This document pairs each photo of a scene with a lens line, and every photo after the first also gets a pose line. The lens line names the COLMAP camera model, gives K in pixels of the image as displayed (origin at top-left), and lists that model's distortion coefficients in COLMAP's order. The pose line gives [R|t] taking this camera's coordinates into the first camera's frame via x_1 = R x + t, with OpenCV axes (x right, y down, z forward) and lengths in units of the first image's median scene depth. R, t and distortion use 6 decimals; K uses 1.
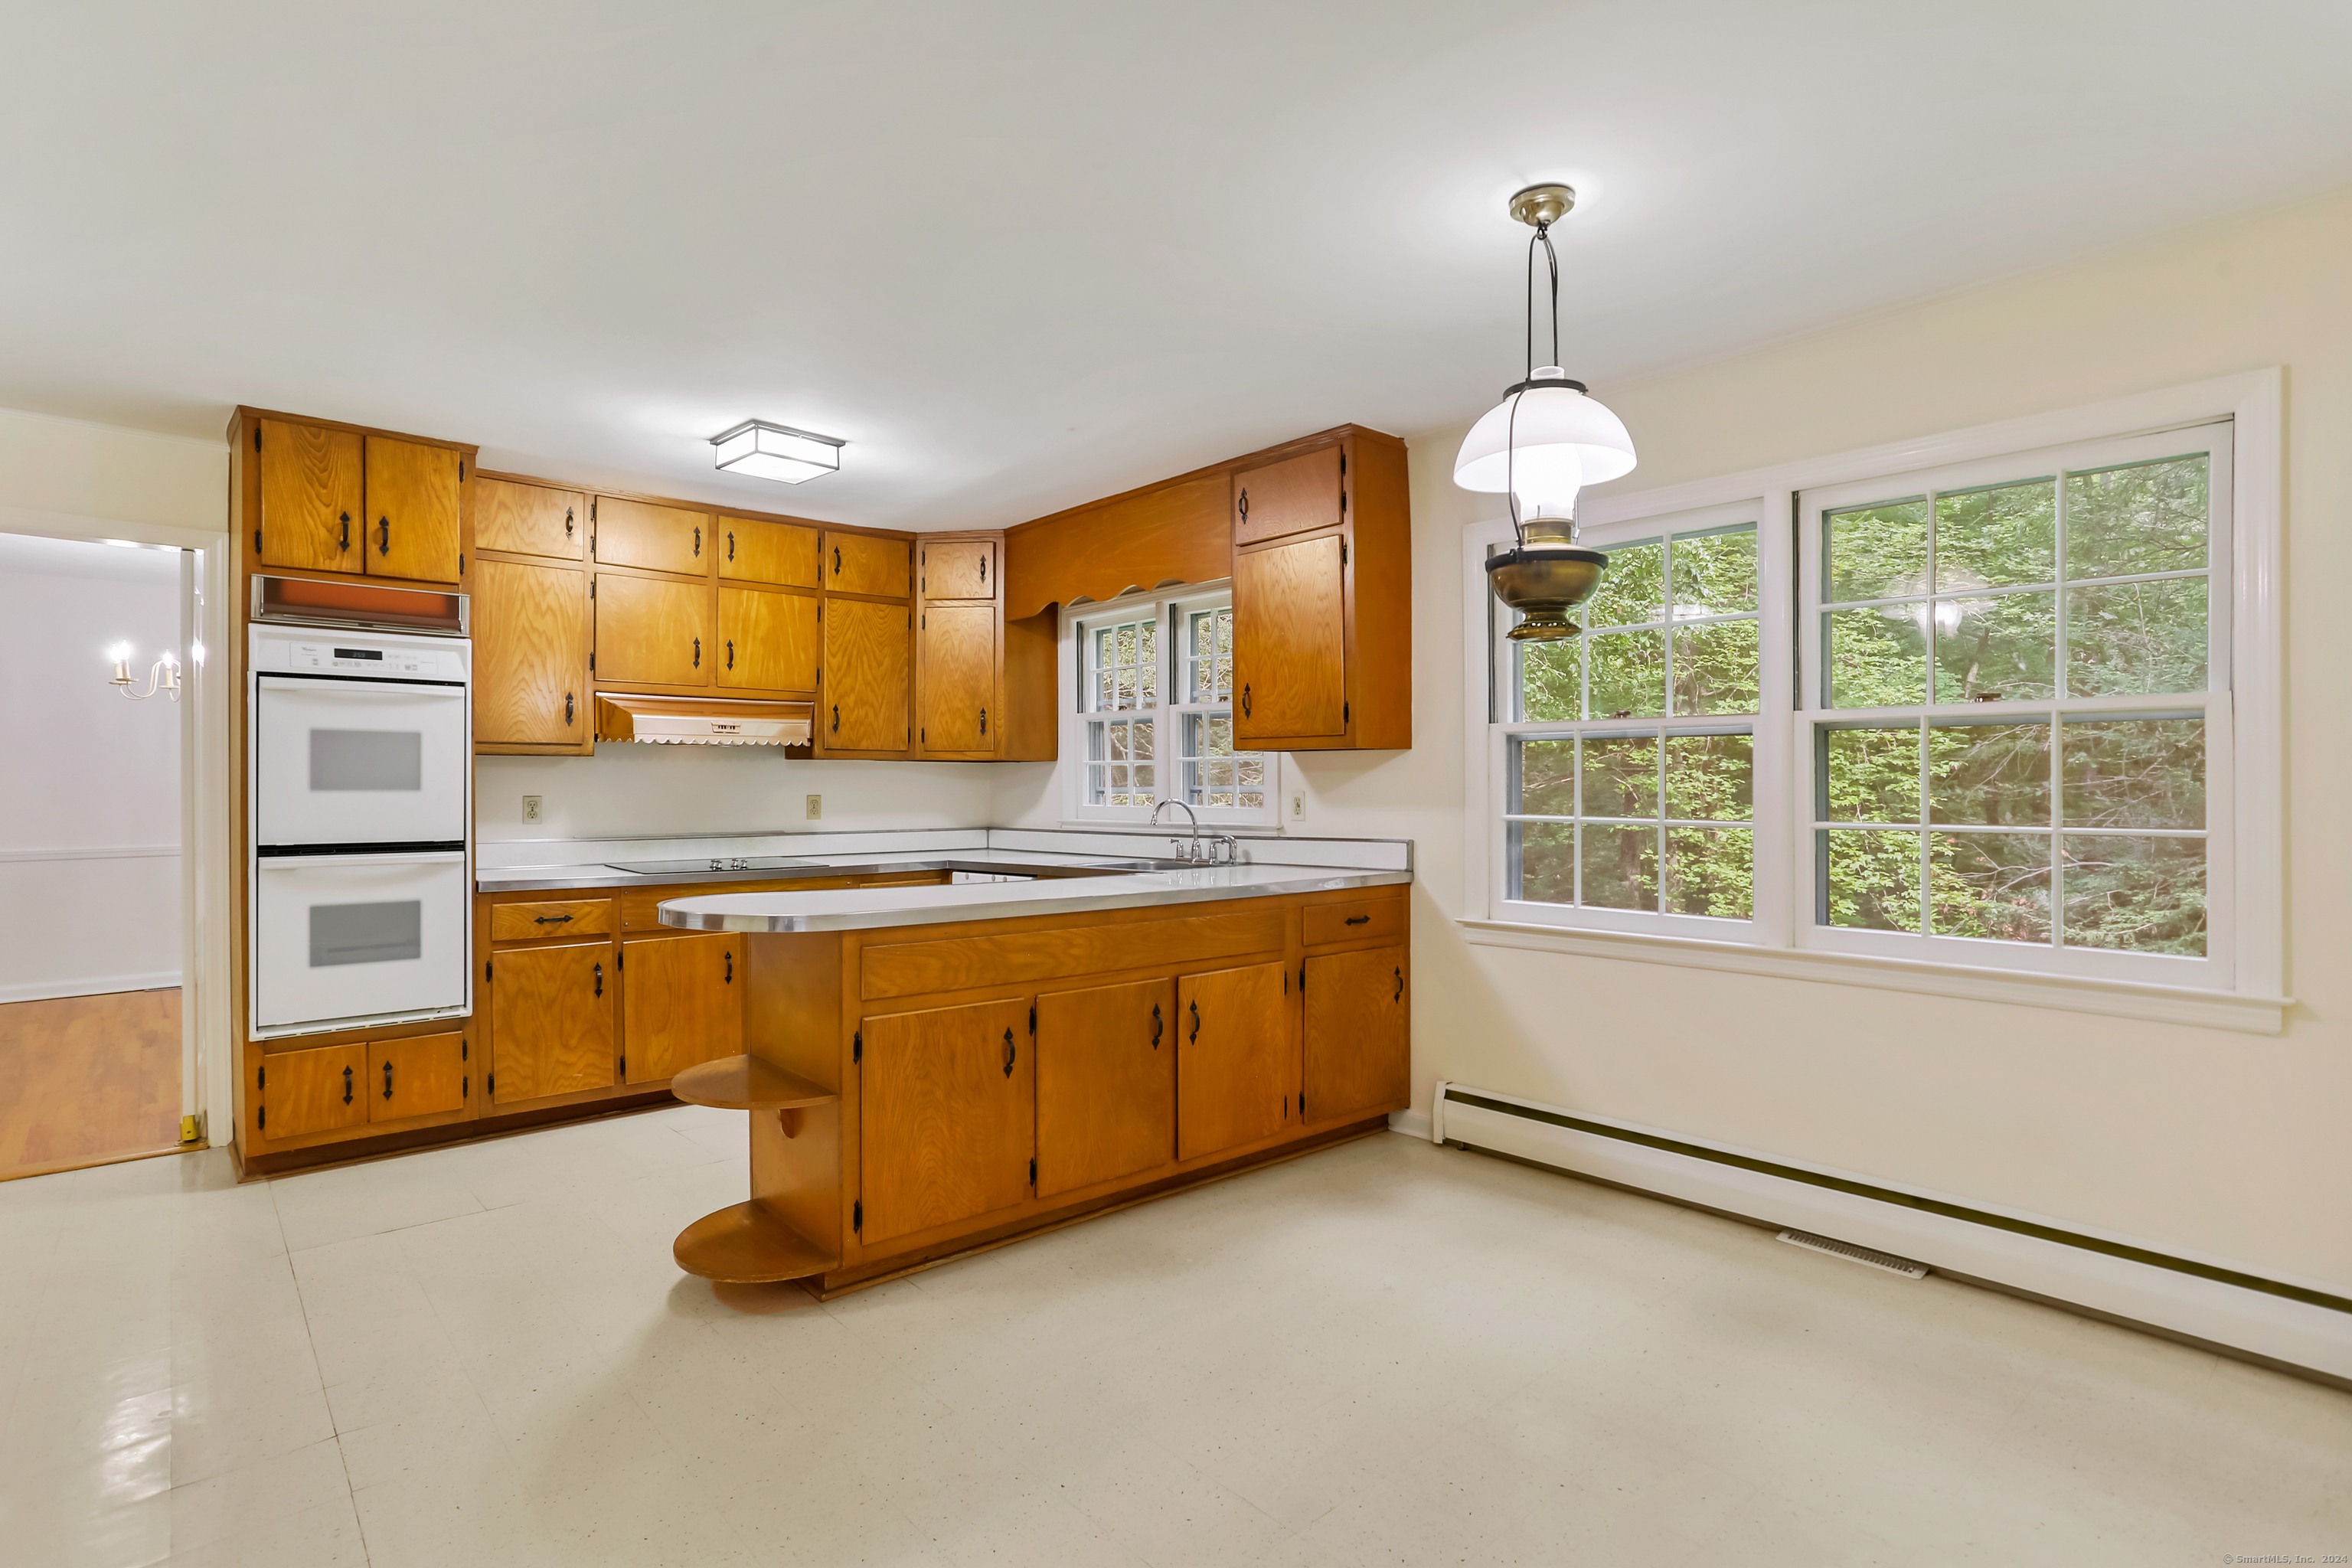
lens RADIAL K [[1145.5, 0, 1137.8], [0, 1145.5, 781.0], [0, 0, 1]] dist [-0.000553, 0.001624]
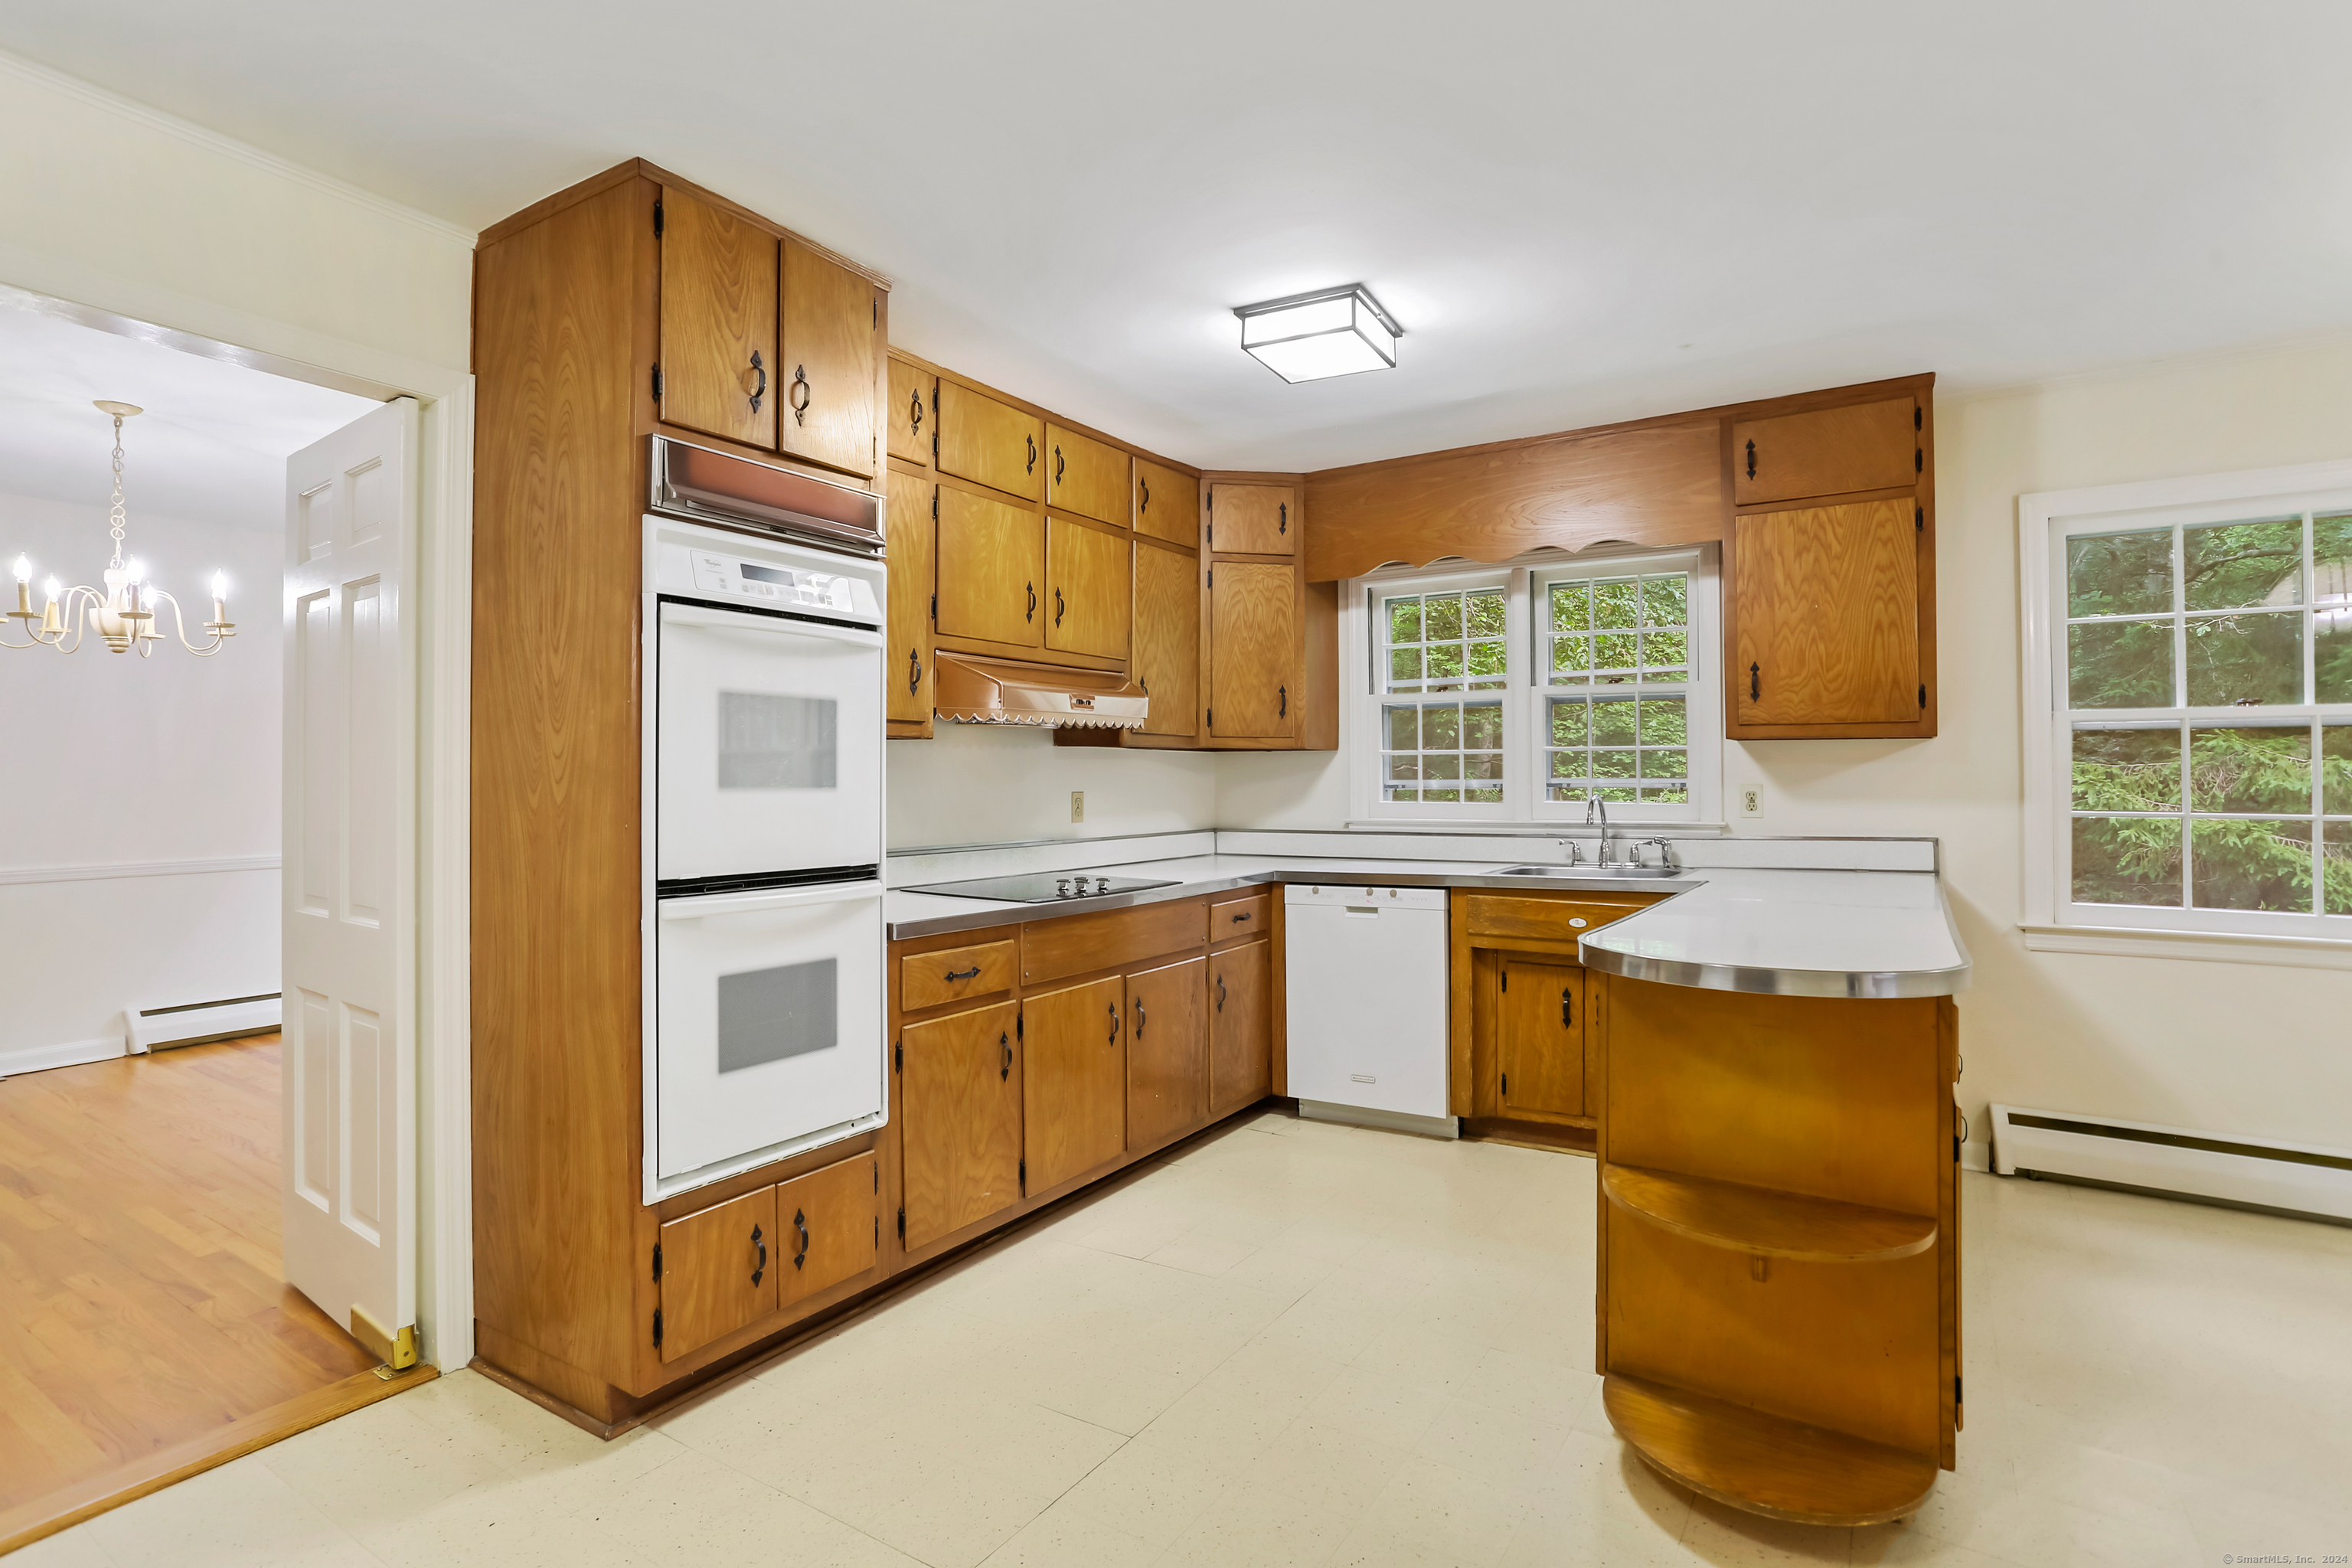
lens RADIAL K [[1154.4, 0, 1169.1], [0, 1154.4, 760.2], [0, 0, 1]] dist [-0.017894, 0.001644]
pose [[0.960581, 0.003140, 0.277982, -0.596783], [0.000356, 0.999921, -0.012525, 0.000451], [-0.278000, 0.012131, 0.960504, 0.299389]]
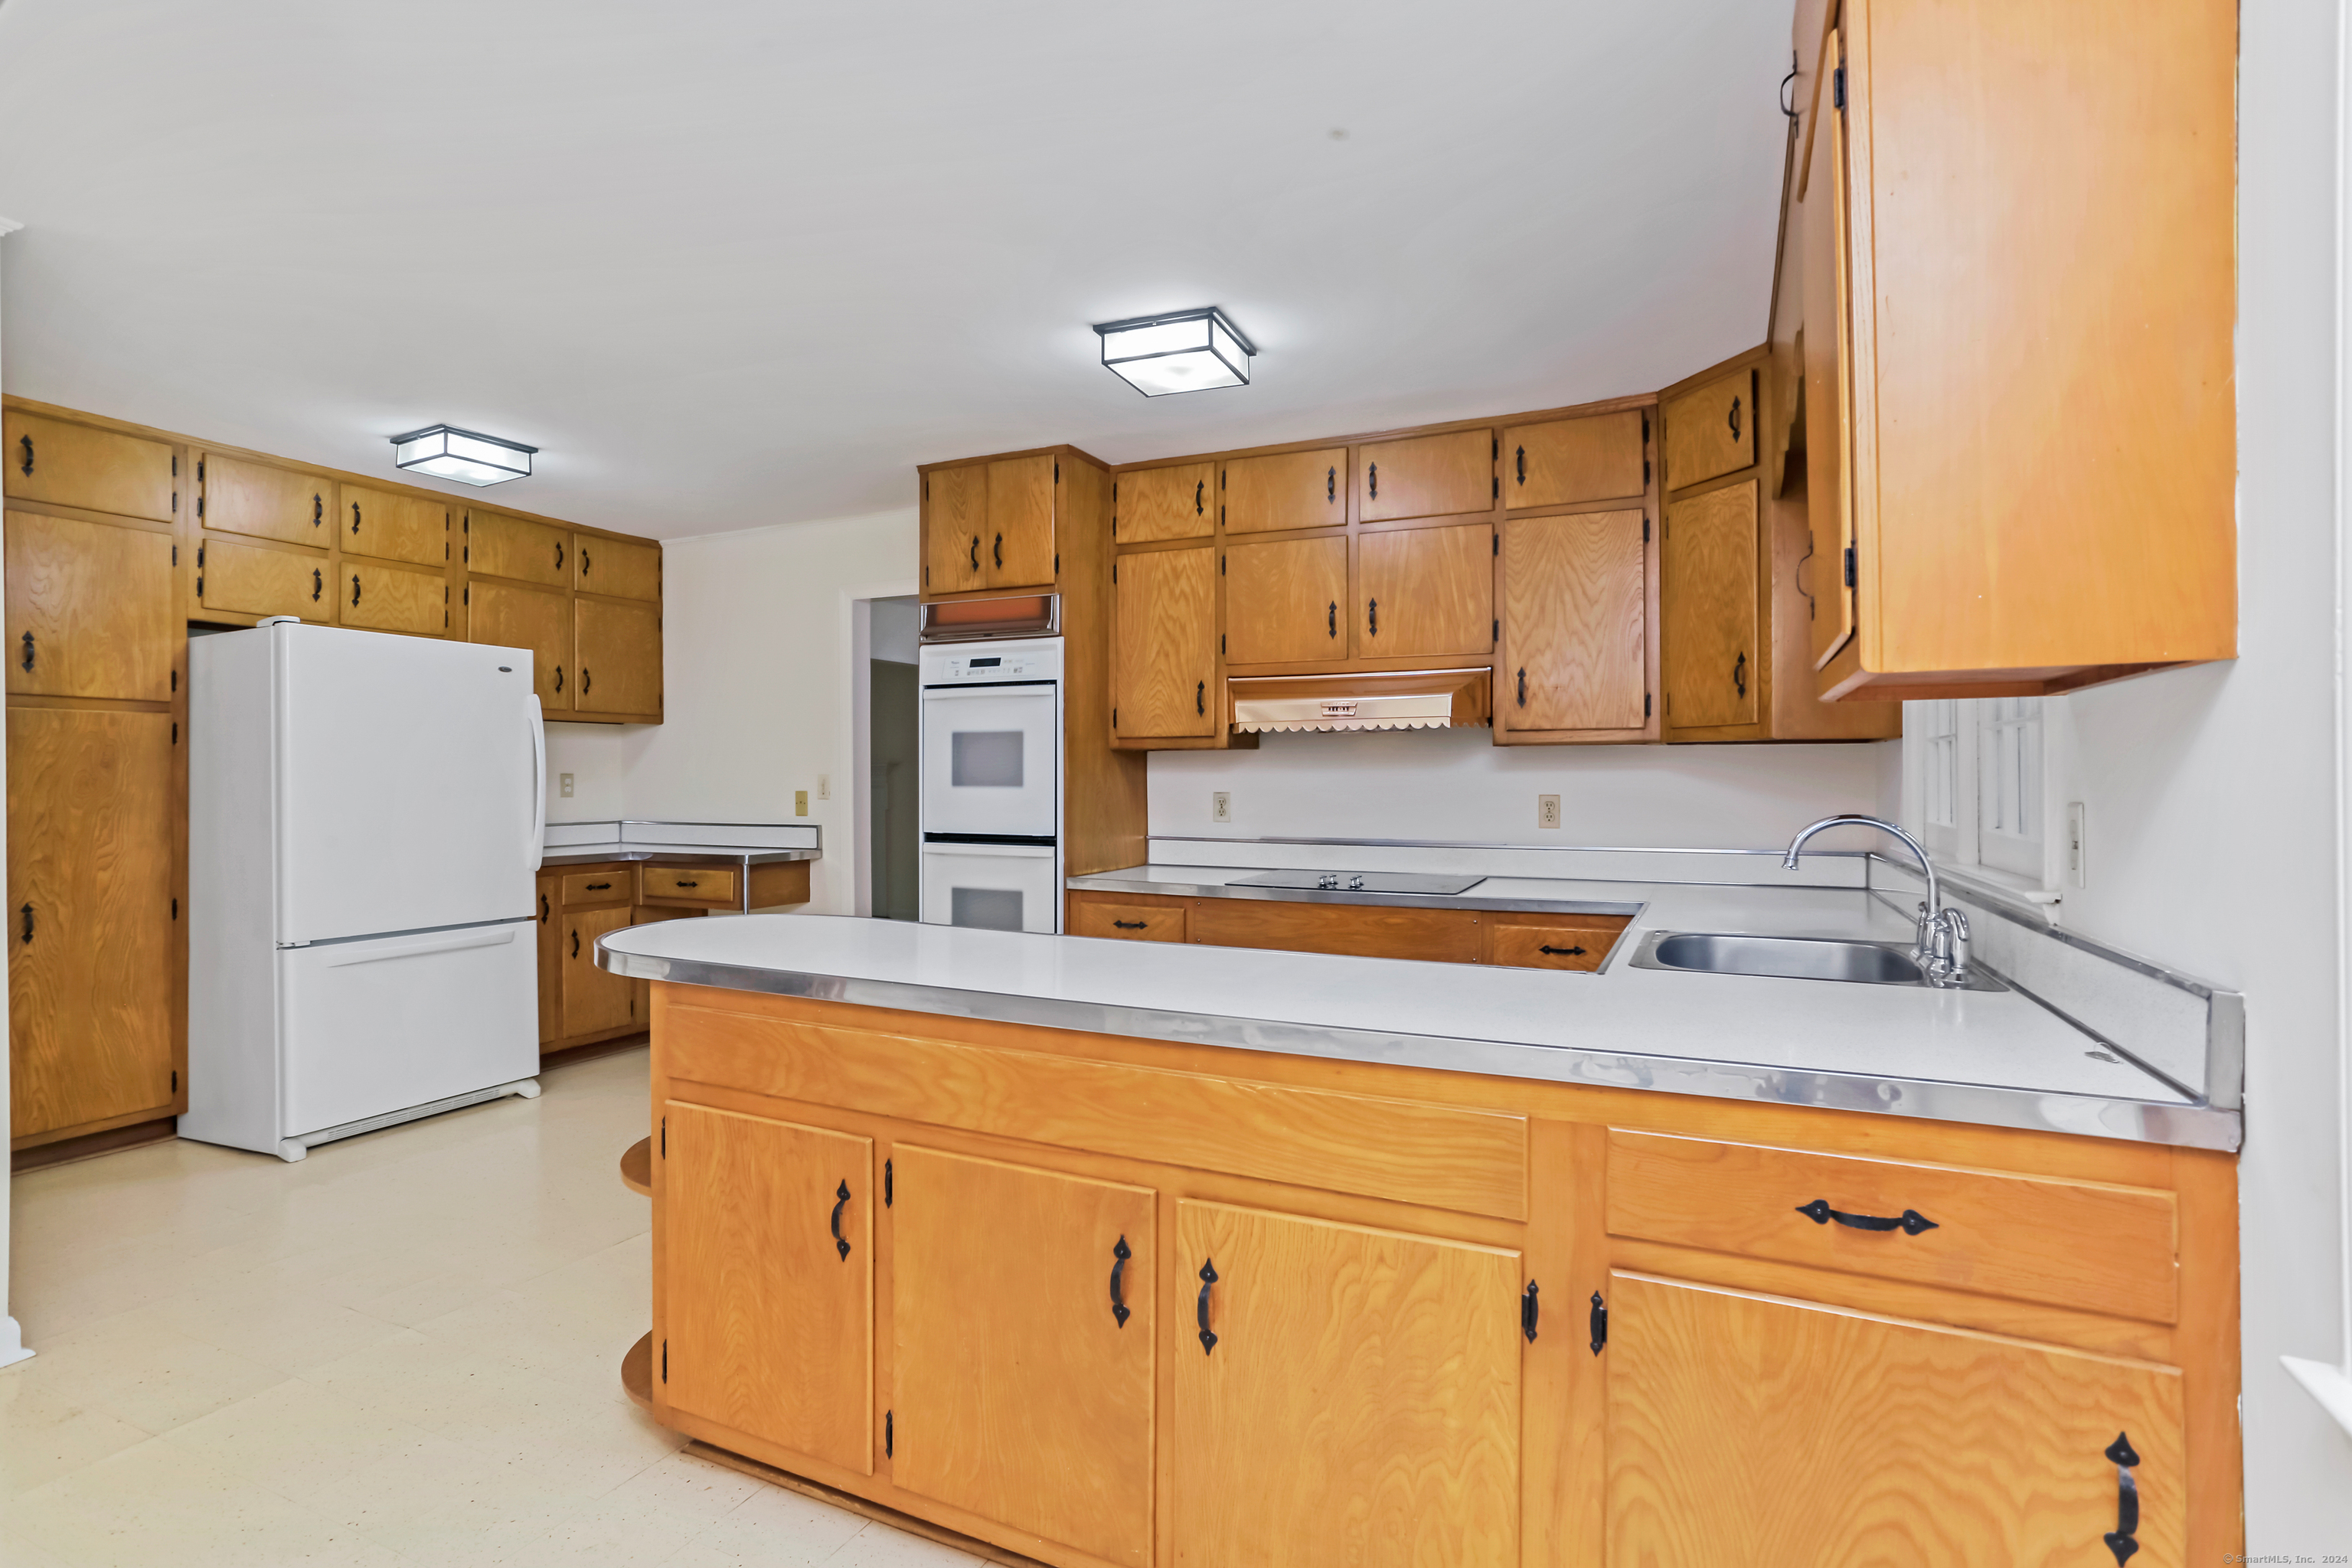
lens RADIAL K [[1156.9, 0, 1189.3], [0, 1156.9, 770.9], [0, 0, 1]] dist [-0.040045, 0.000163]
pose [[0.416506, -0.005277, -0.909118, 0.380346], [0.002644, 0.999986, -0.004594, -0.000649], [0.909129, -0.000490, 0.416514, 0.662911]]
